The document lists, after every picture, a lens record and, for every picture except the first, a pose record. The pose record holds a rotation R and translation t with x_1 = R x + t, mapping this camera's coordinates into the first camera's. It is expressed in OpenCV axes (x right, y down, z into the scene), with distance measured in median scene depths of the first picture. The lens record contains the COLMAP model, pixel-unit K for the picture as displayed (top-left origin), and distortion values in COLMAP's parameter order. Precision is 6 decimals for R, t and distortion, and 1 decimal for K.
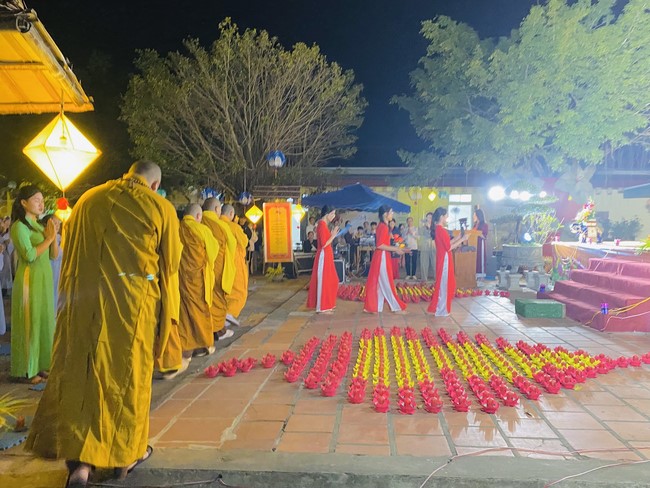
lens RADIAL K [[602.3, 0, 337.4], [0, 602.3, 243.0], [0, 0, 1]] dist [0.142064, -0.331275]
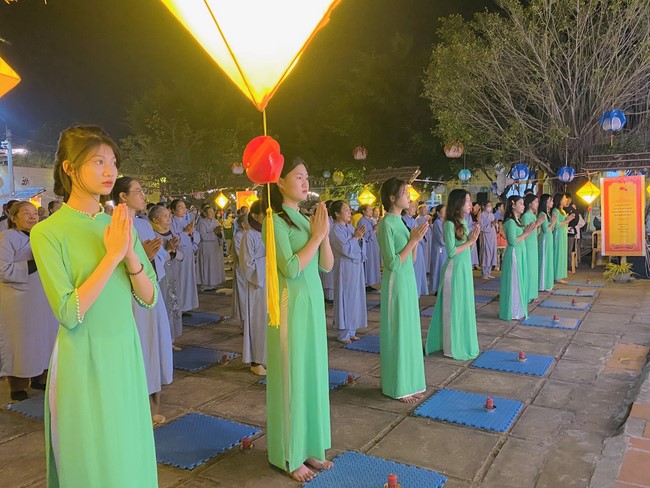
lens RADIAL K [[602.3, 0, 337.4], [0, 602.3, 243.0], [0, 0, 1]] dist [0.142064, -0.331275]
pose [[0.887963, 0.007403, -0.459855, -0.061236], [0.005827, 0.999609, 0.027344, -0.006900], [0.459878, -0.026960, 0.887573, 0.160488]]
